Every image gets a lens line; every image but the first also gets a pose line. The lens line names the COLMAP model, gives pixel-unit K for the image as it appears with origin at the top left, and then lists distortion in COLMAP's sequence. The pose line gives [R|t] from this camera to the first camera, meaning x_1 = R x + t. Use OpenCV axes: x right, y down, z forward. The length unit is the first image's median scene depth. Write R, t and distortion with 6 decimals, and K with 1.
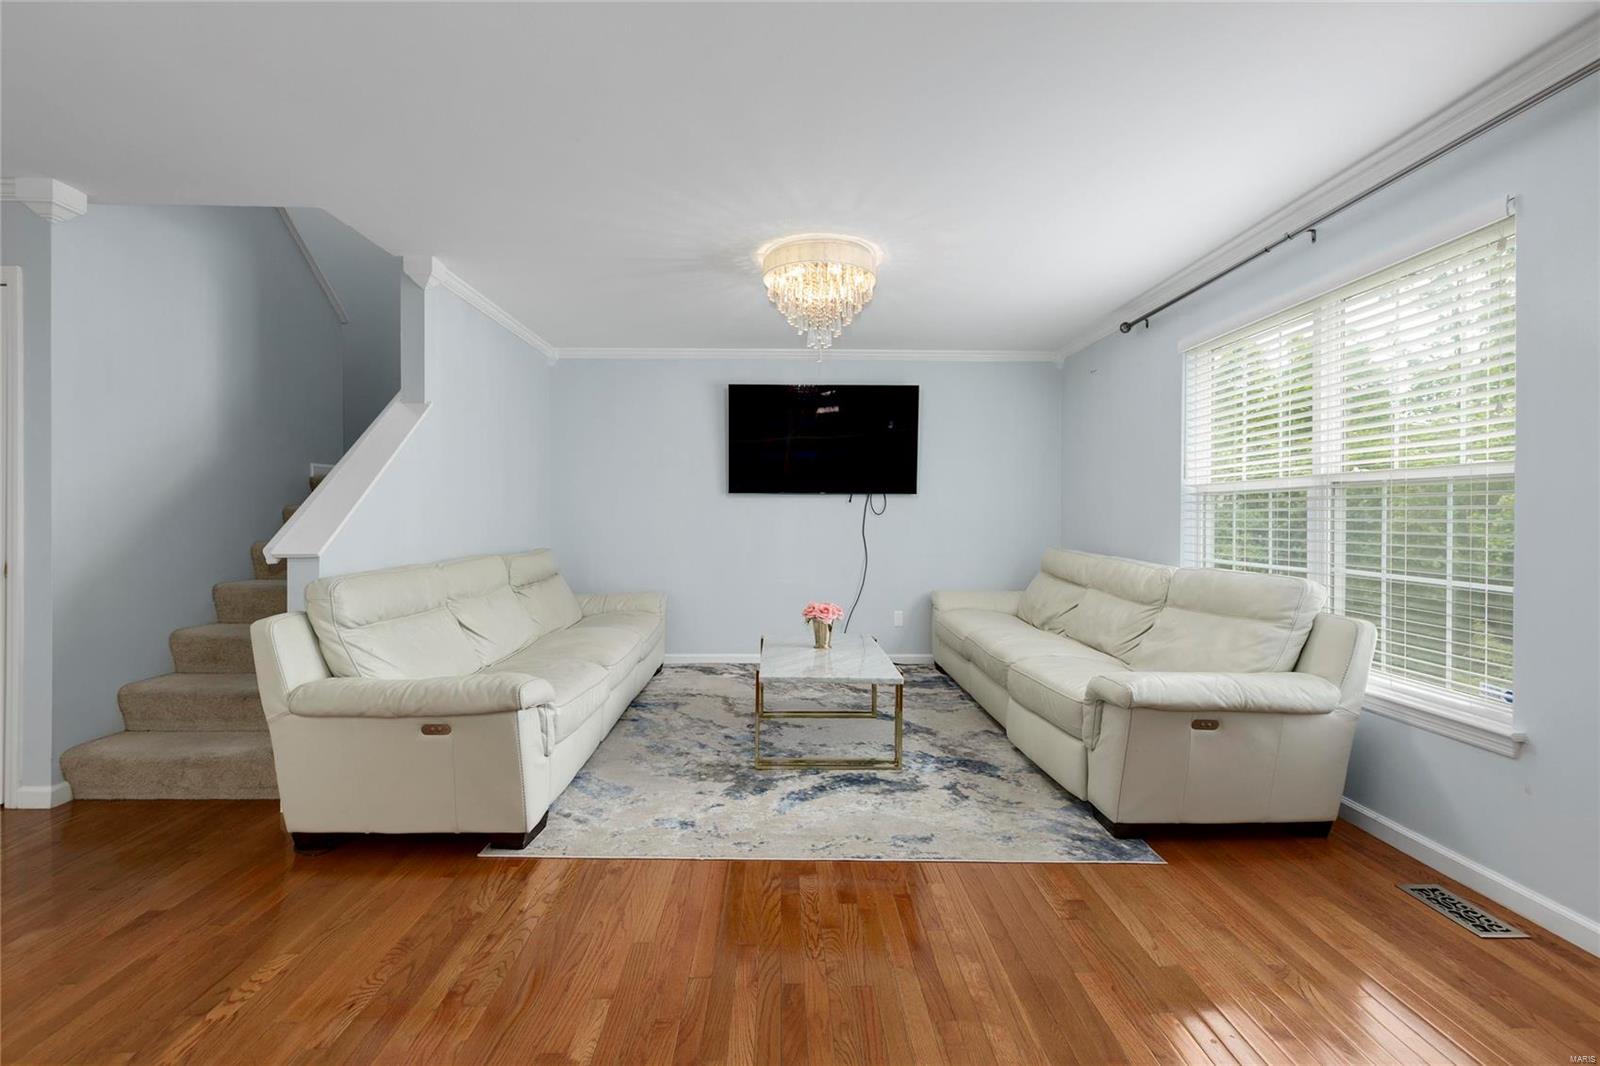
lens RADIAL K [[731.4, 0, 794.9], [0, 731.4, 521.7], [0, 0, 1]] dist [0.001709, 0.000203]
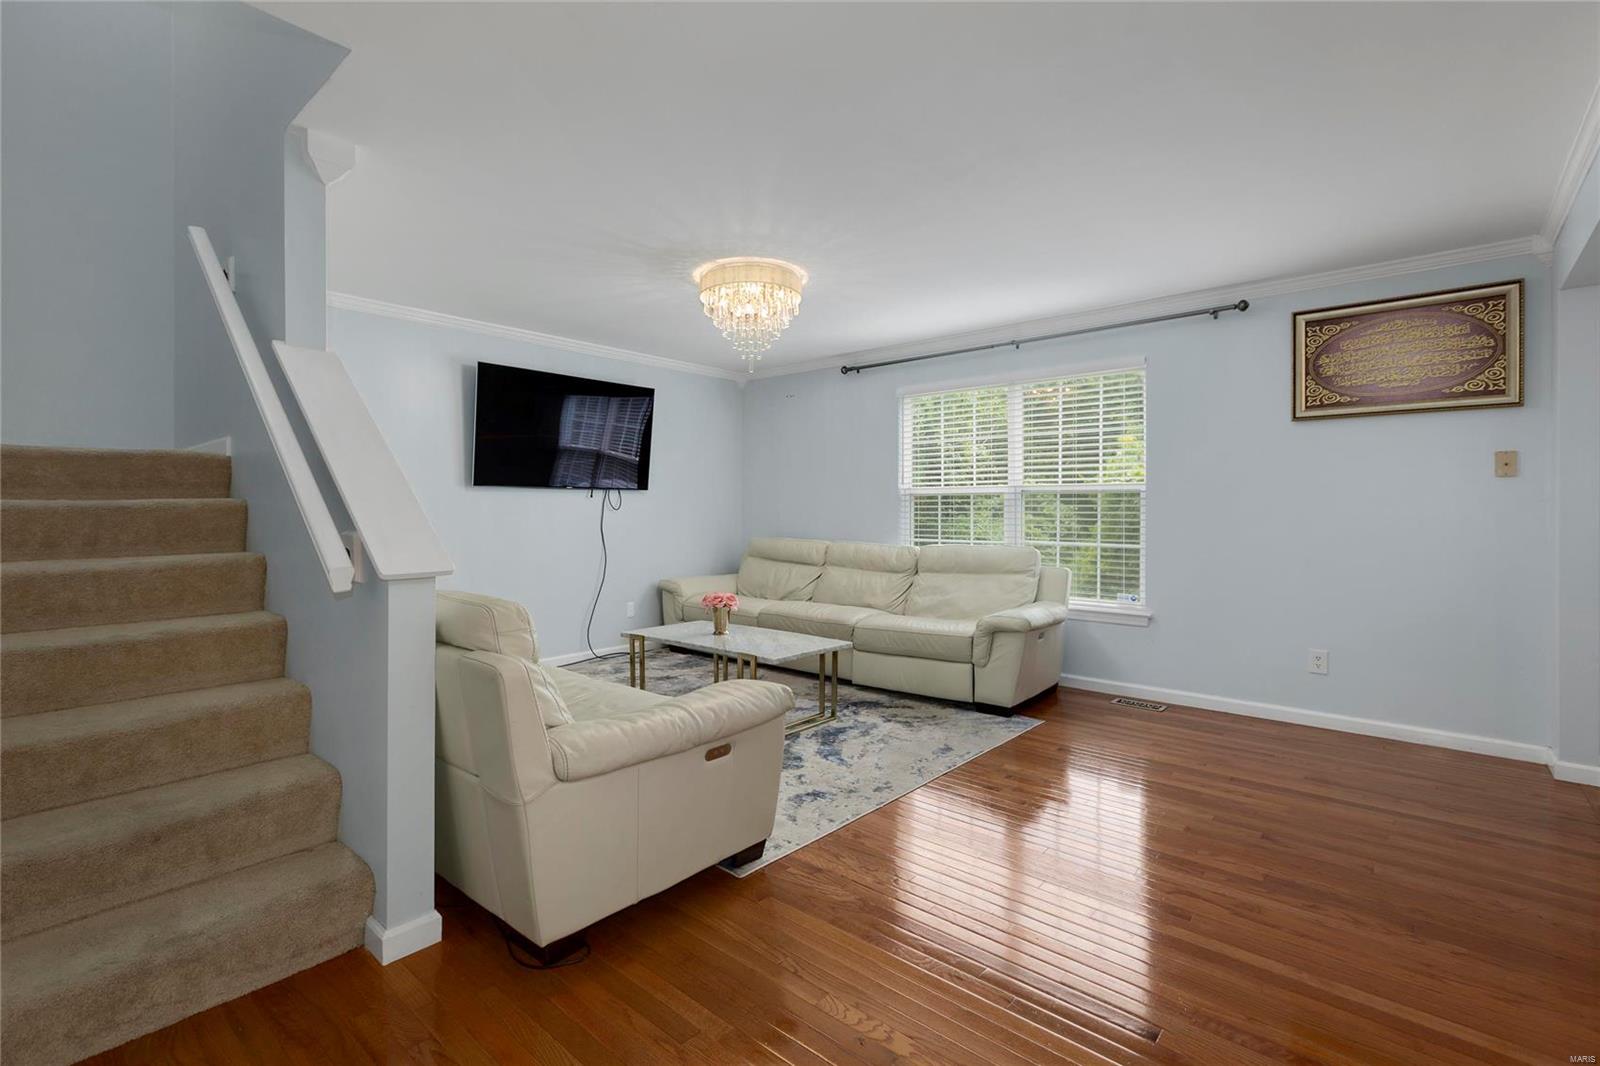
lens RADIAL K [[731.4, 0, 768.8], [0, 731.4, 514.8], [0, 0, 1]] dist [0.001709, 0.000203]
pose [[0.674611, -0.009783, 0.738109, -0.895608], [0.008661, 0.999948, 0.005338, -0.010633], [-0.738123, 0.002791, 0.674661, 0.277094]]
